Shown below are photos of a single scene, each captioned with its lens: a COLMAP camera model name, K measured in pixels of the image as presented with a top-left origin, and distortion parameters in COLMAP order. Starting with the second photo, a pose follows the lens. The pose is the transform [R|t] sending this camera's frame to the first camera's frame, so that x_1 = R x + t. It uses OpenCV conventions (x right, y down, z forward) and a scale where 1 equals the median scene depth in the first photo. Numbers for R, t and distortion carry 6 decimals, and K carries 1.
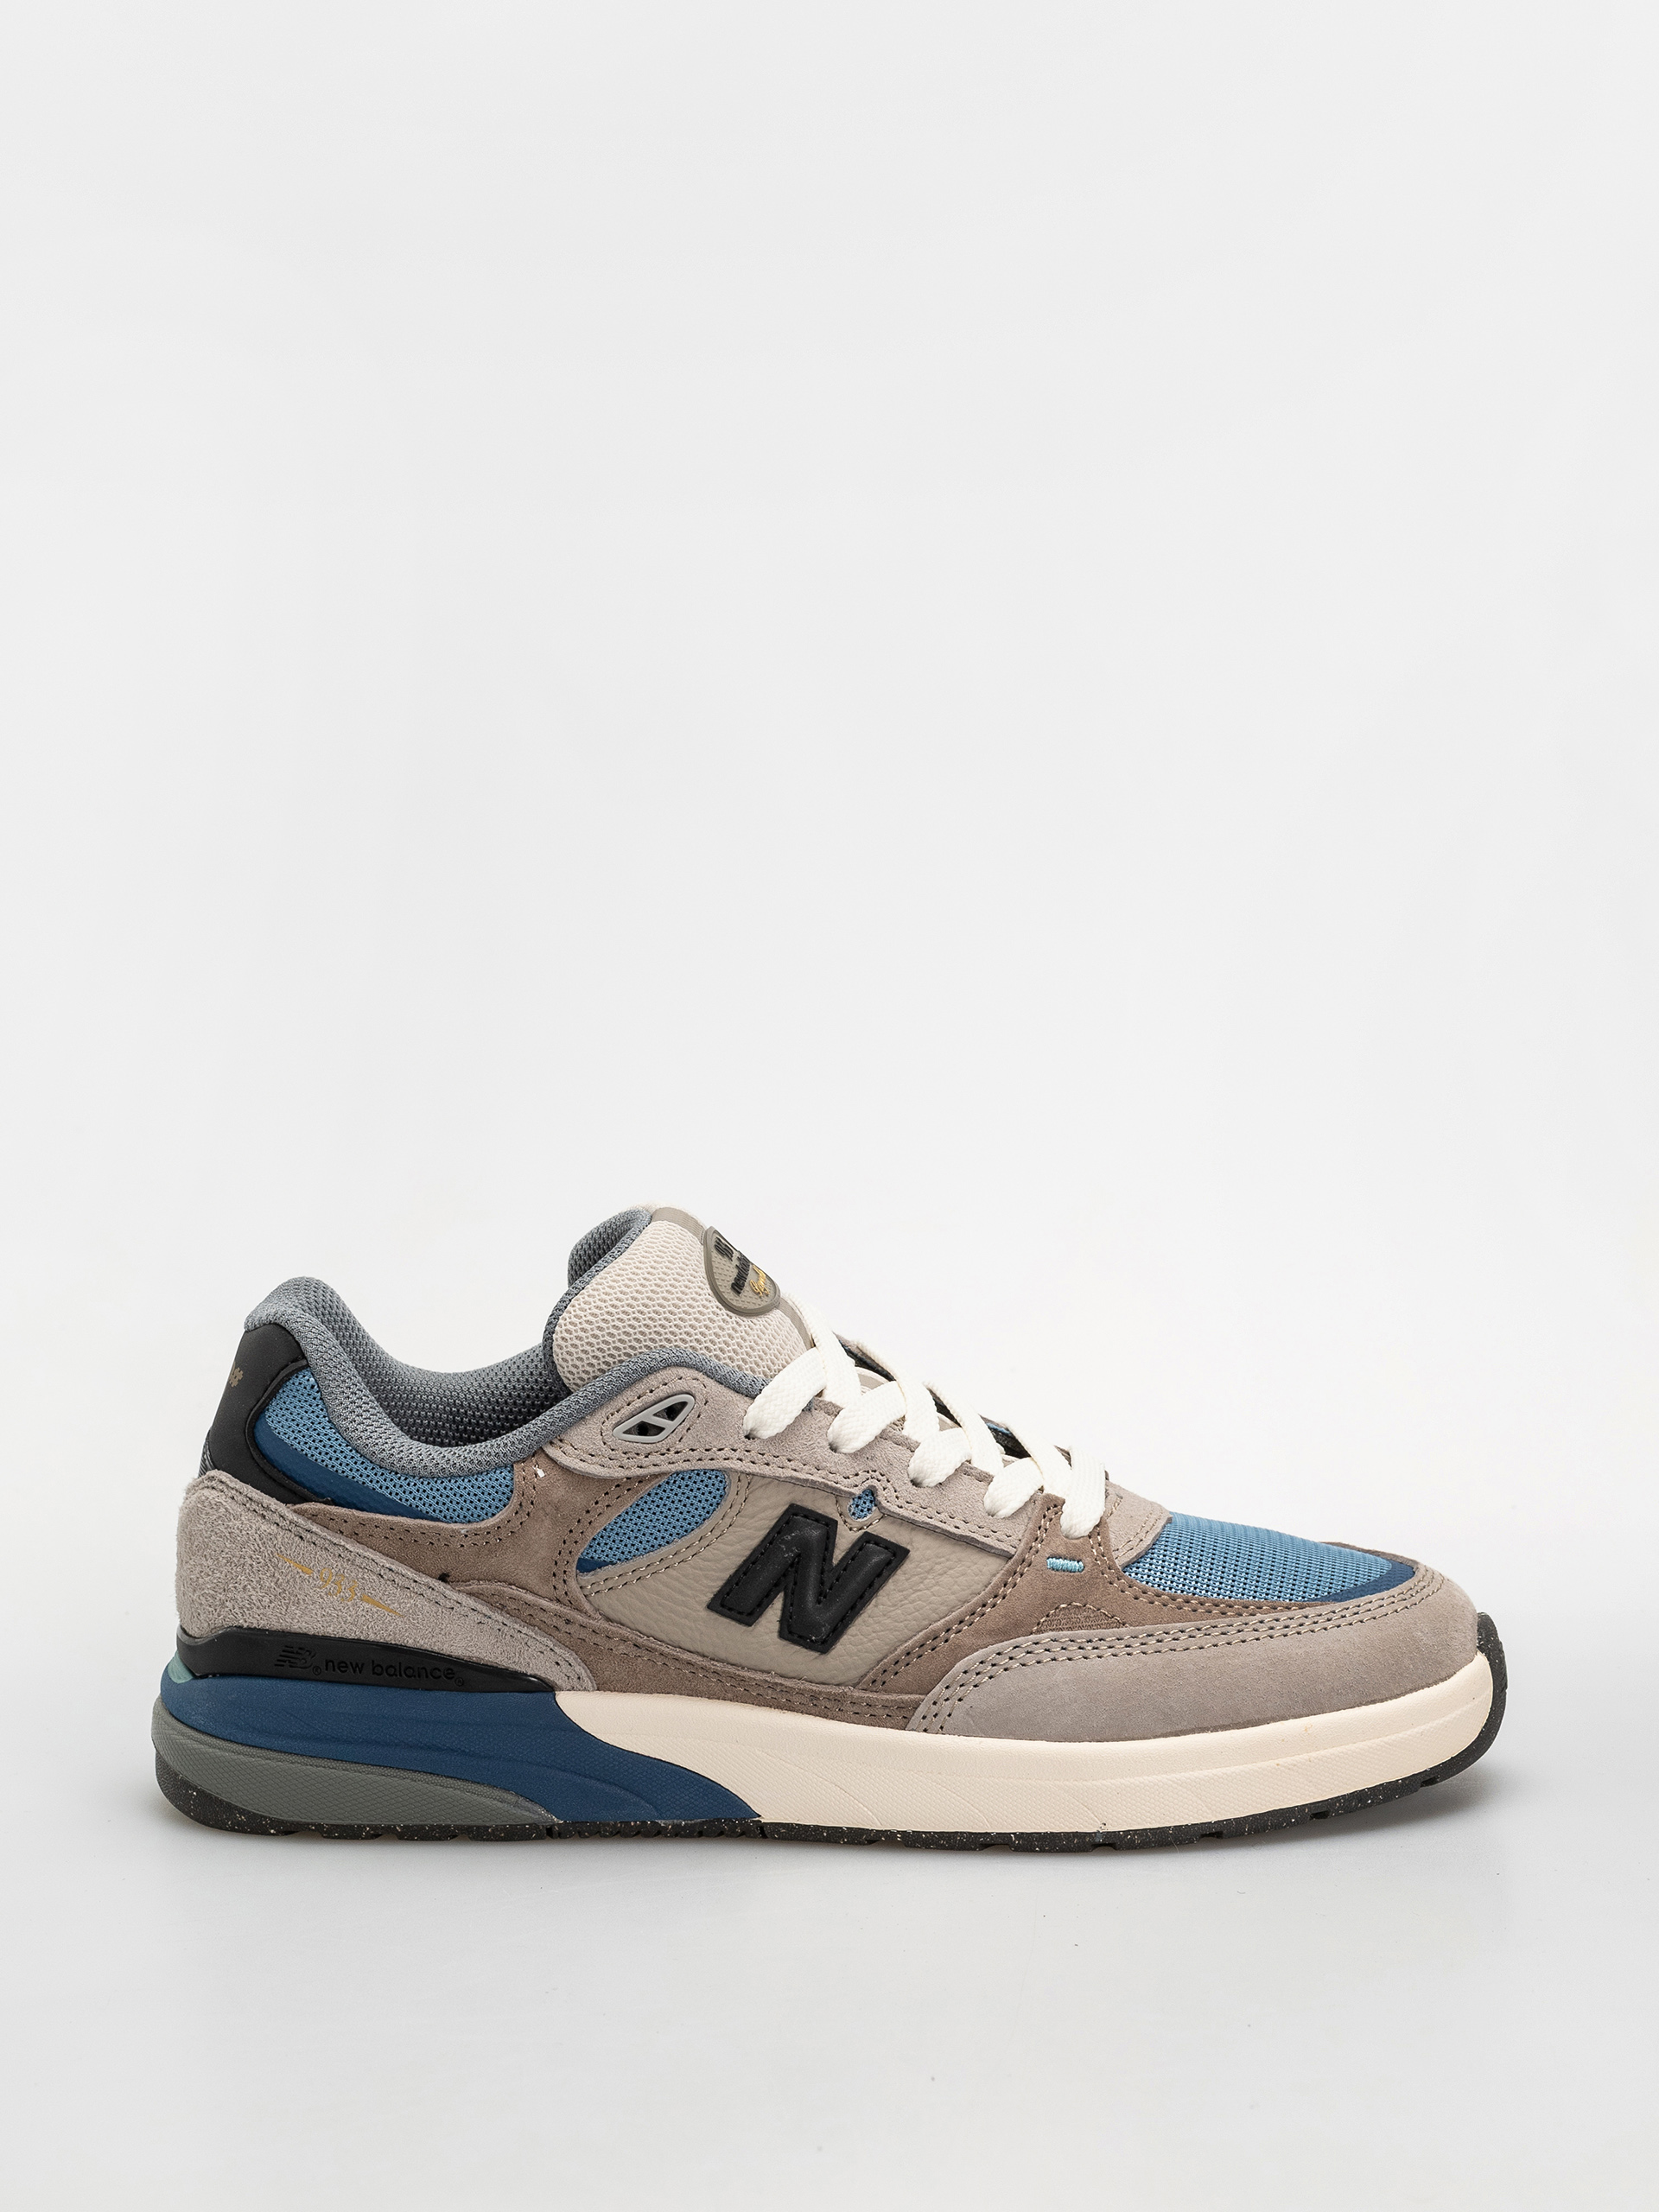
lens RADIAL K [[7531.9, 0, 829.5], [0, 7531.9, 1106.0], [0, 0, 1]] dist [0.144019, 0.109435]
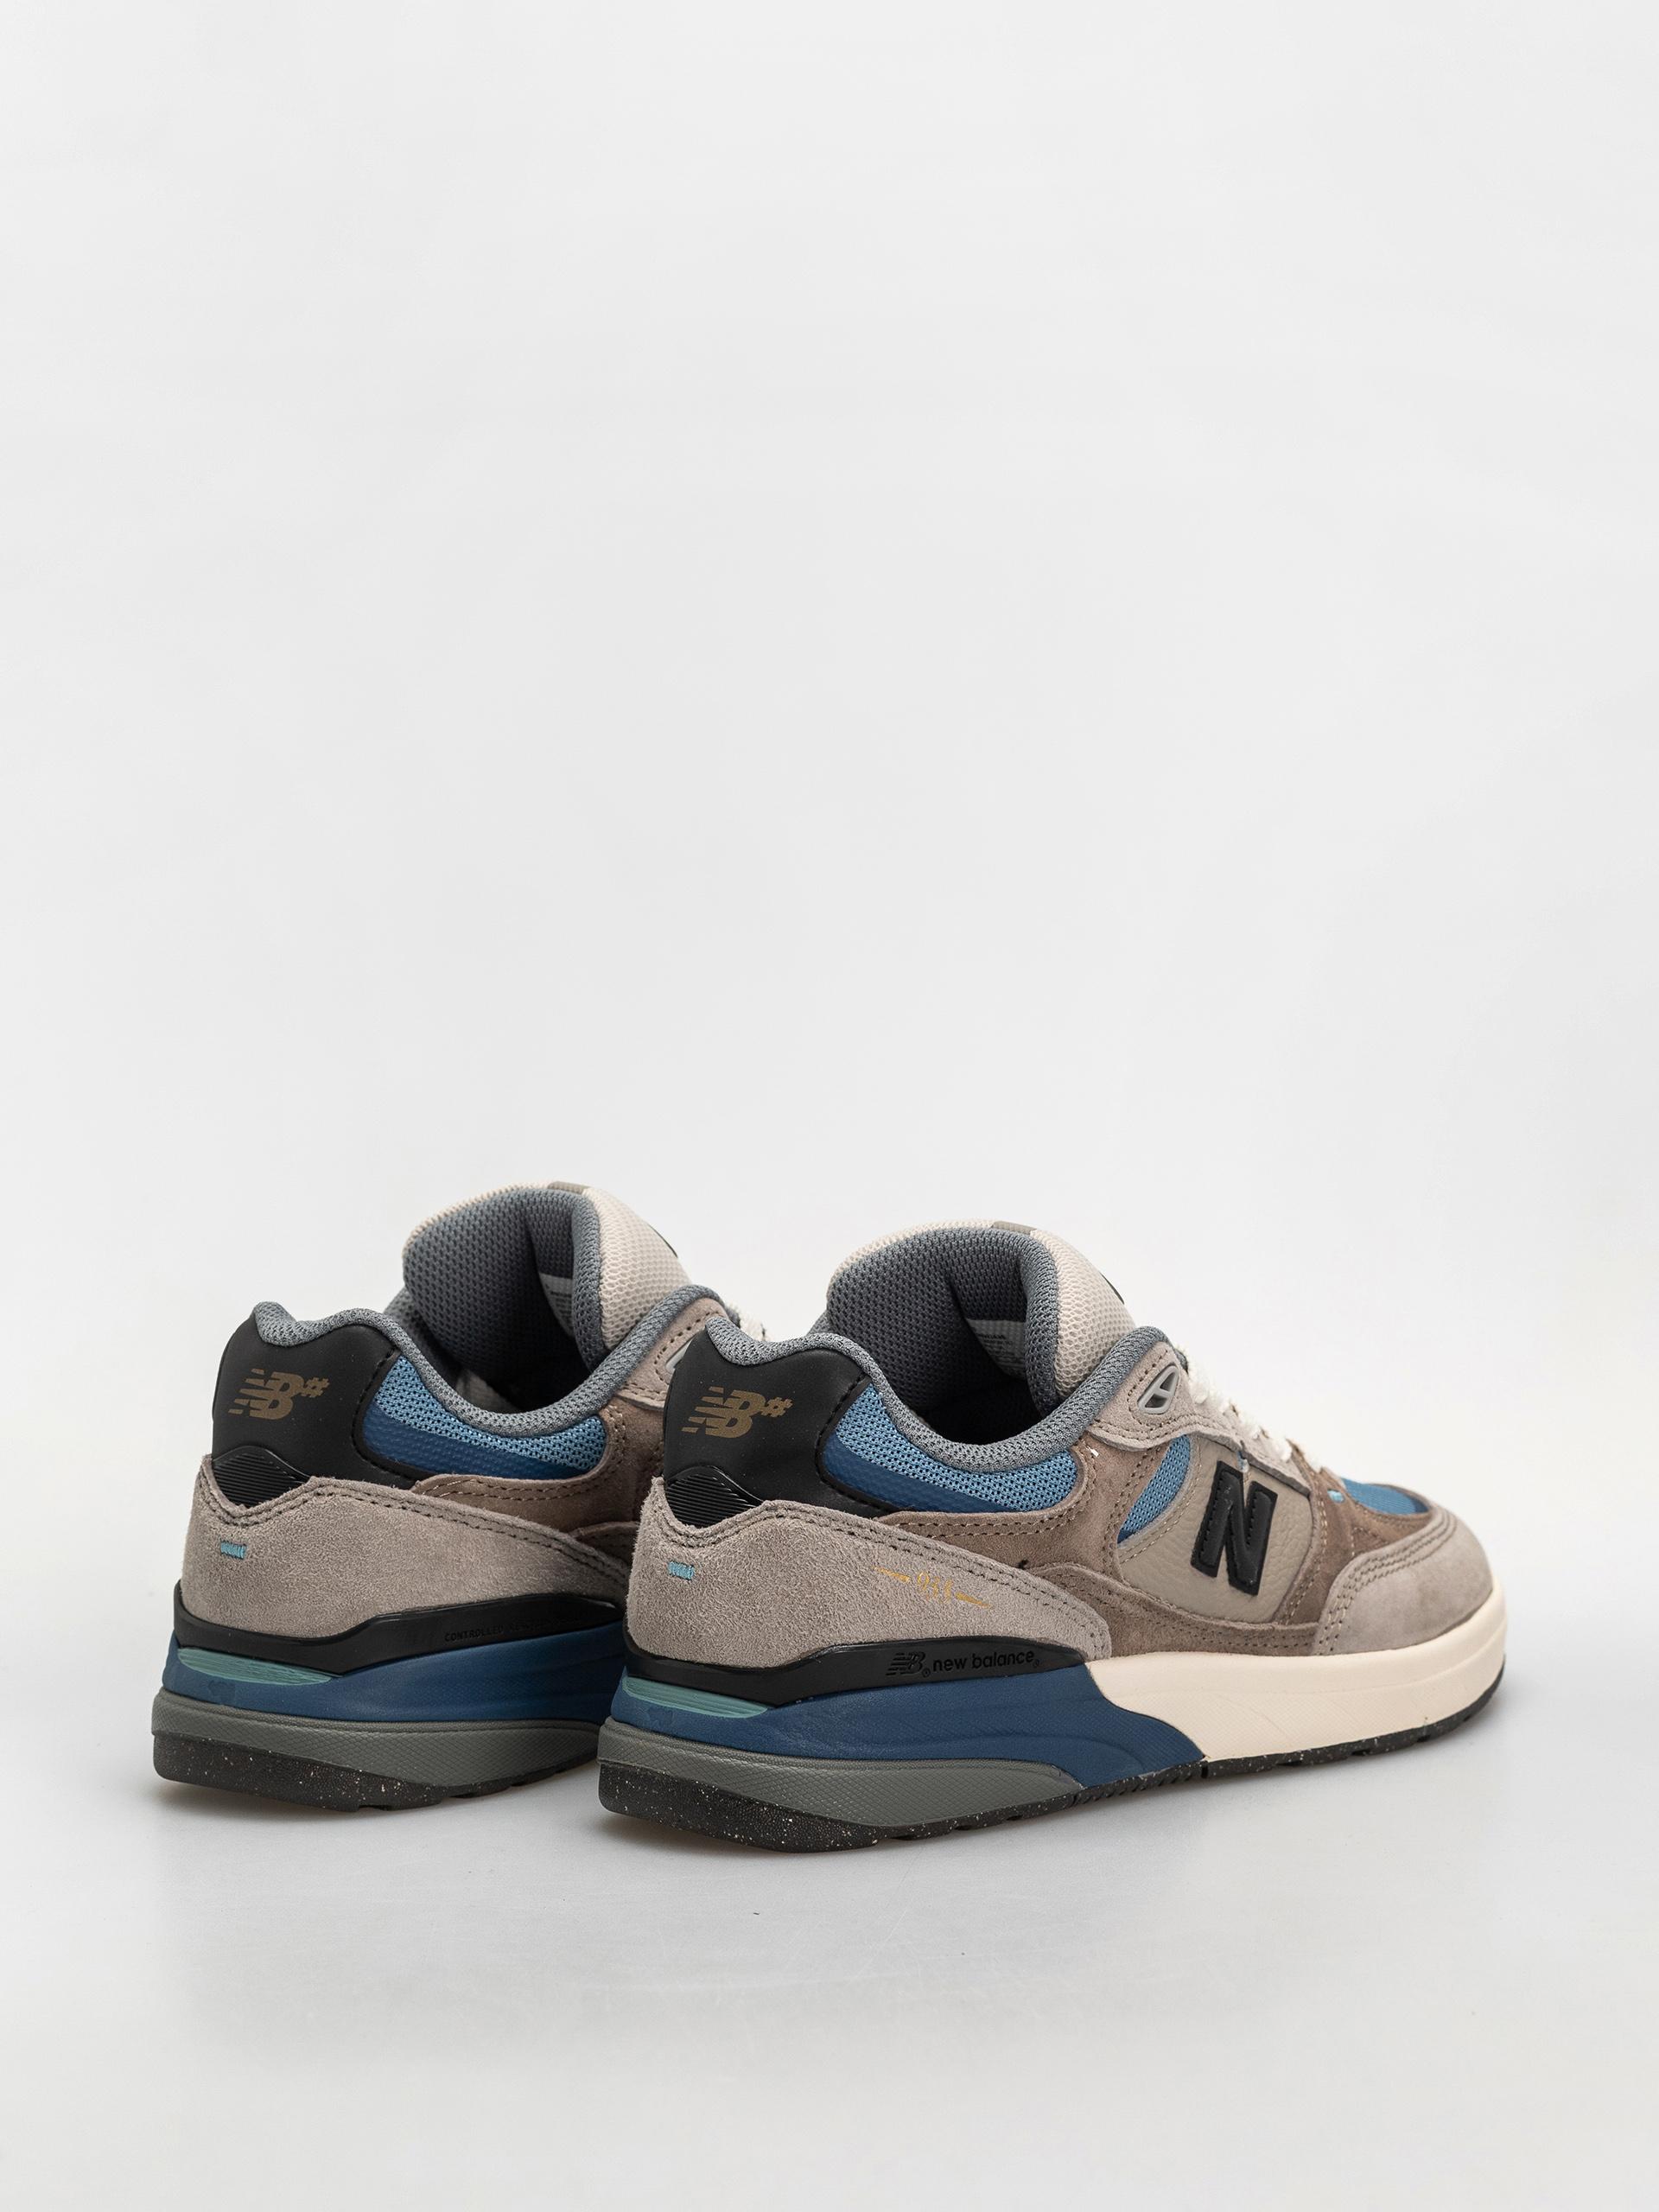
lens RADIAL K [[7531.9, 0, 829.5], [0, 7531.9, 1106.0], [0, 0, 1]] dist [0.144019, 0.109435]
pose [[0.599244, -0.052661, 0.798833, -0.899625], [0.117155, 0.992860, -0.022432, 0.019610], [-0.791948, 0.107029, 0.601135, 0.384813]]
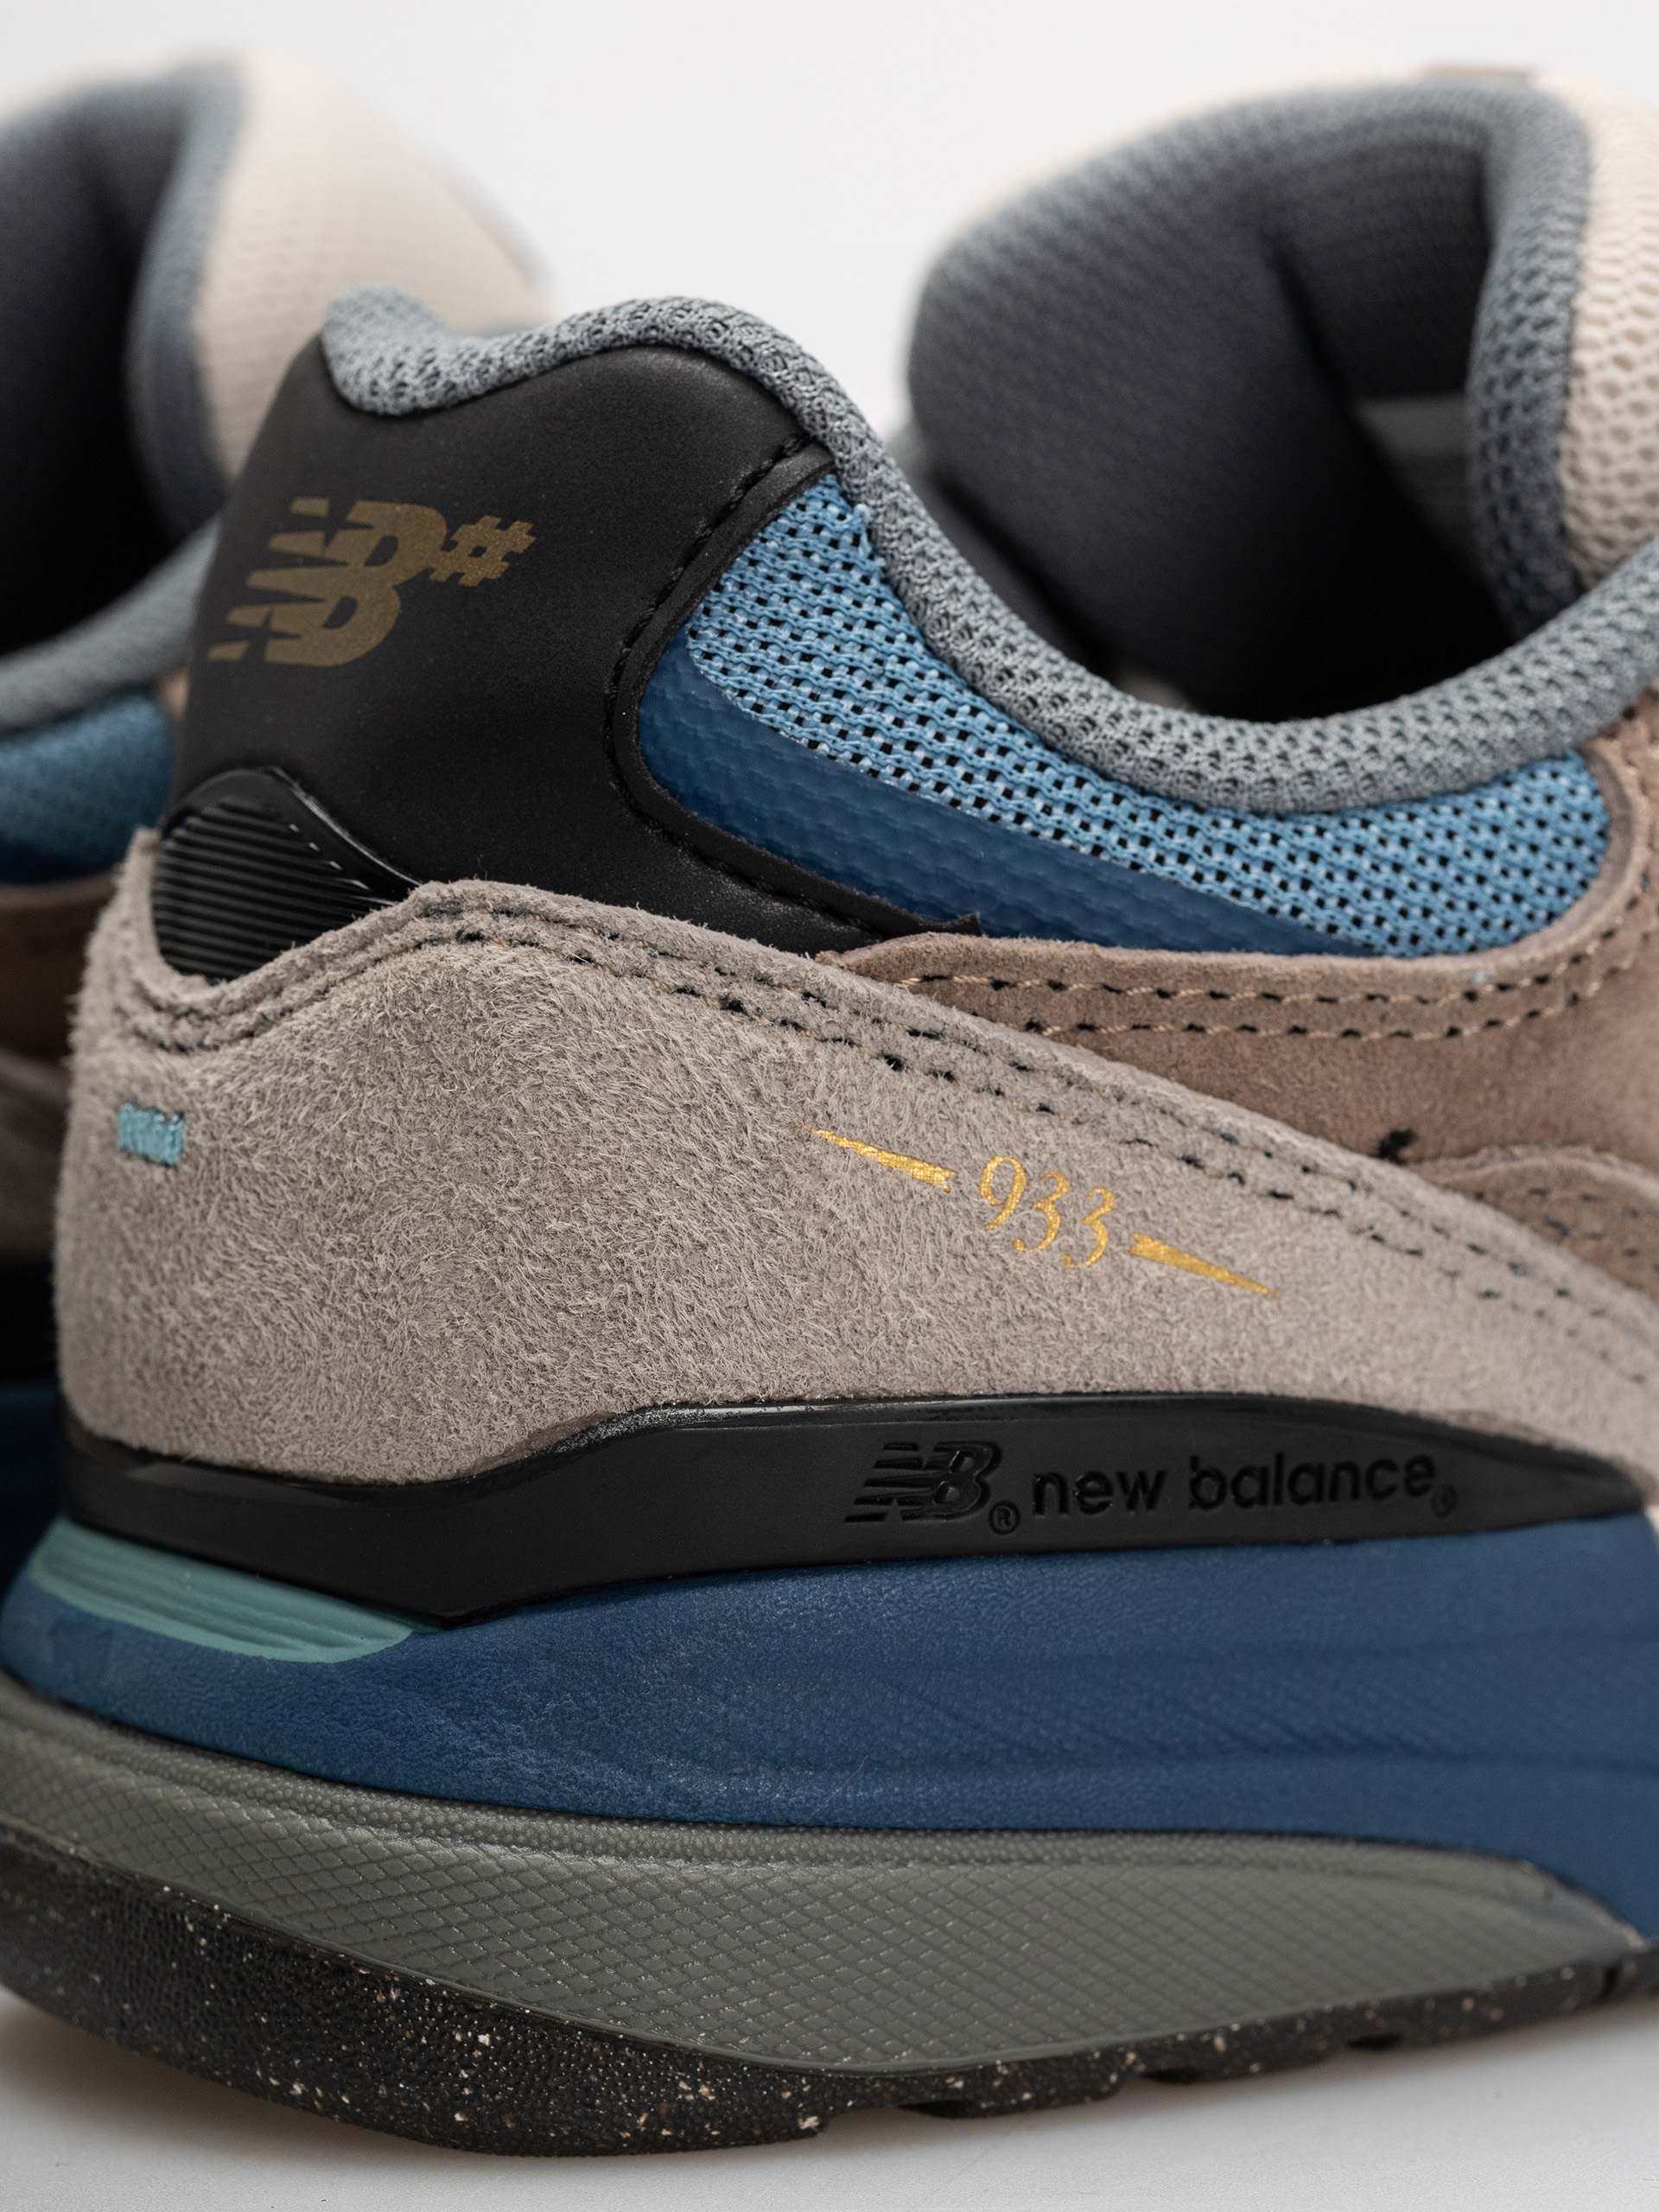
lens RADIAL K [[7531.9, 0, 829.5], [0, 7531.9, 1106.0], [0, 0, 1]] dist [0.144019, 0.109435]
pose [[0.734398, -0.045170, 0.677215, -0.266024], [0.097433, 0.994465, -0.039329, 0.070323], [-0.671690, 0.094866, 0.734734, 0.798312]]
